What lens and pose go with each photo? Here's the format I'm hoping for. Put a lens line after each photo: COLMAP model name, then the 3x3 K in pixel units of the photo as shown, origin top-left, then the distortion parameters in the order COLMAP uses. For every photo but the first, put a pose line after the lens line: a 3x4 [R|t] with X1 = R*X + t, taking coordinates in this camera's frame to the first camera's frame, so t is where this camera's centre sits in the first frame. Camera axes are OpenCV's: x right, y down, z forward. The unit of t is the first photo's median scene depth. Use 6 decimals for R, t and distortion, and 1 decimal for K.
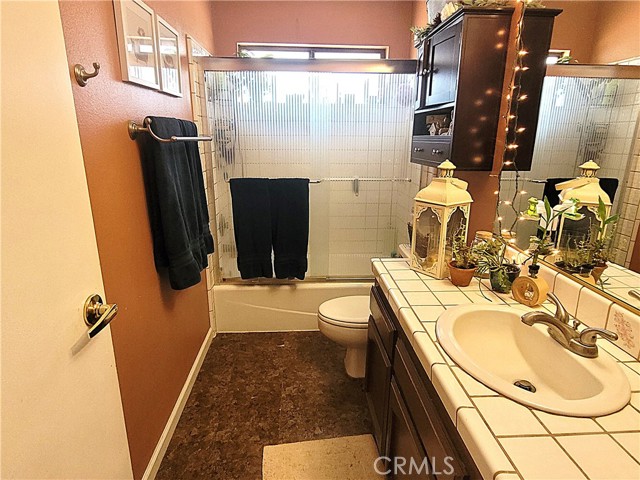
lens RADIAL K [[369.4, 0, 320.0], [0, 369.4, 240.0], [0, 0, 1]] dist [-0.002073, 0.000250]
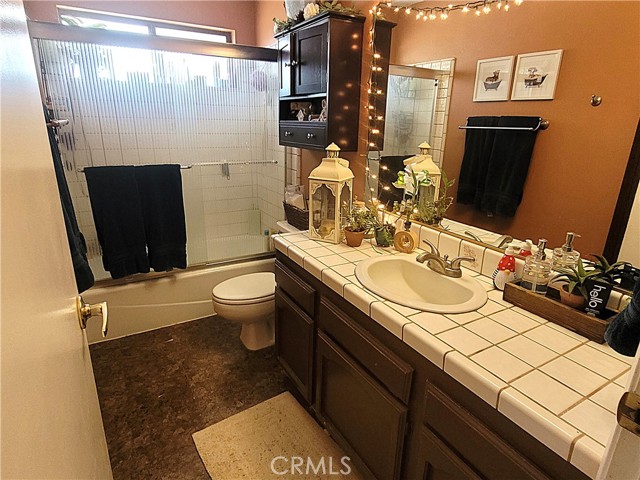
lens RADIAL K [[369.4, 0, 320.0], [0, 369.4, 240.0], [0, 0, 1]] dist [-0.002073, 0.000250]
pose [[0.892096, -0.127844, 0.433383, -0.207515], [0.108489, 0.991685, 0.069218, 0.004627], [-0.438628, -0.014732, 0.898548, -0.043730]]
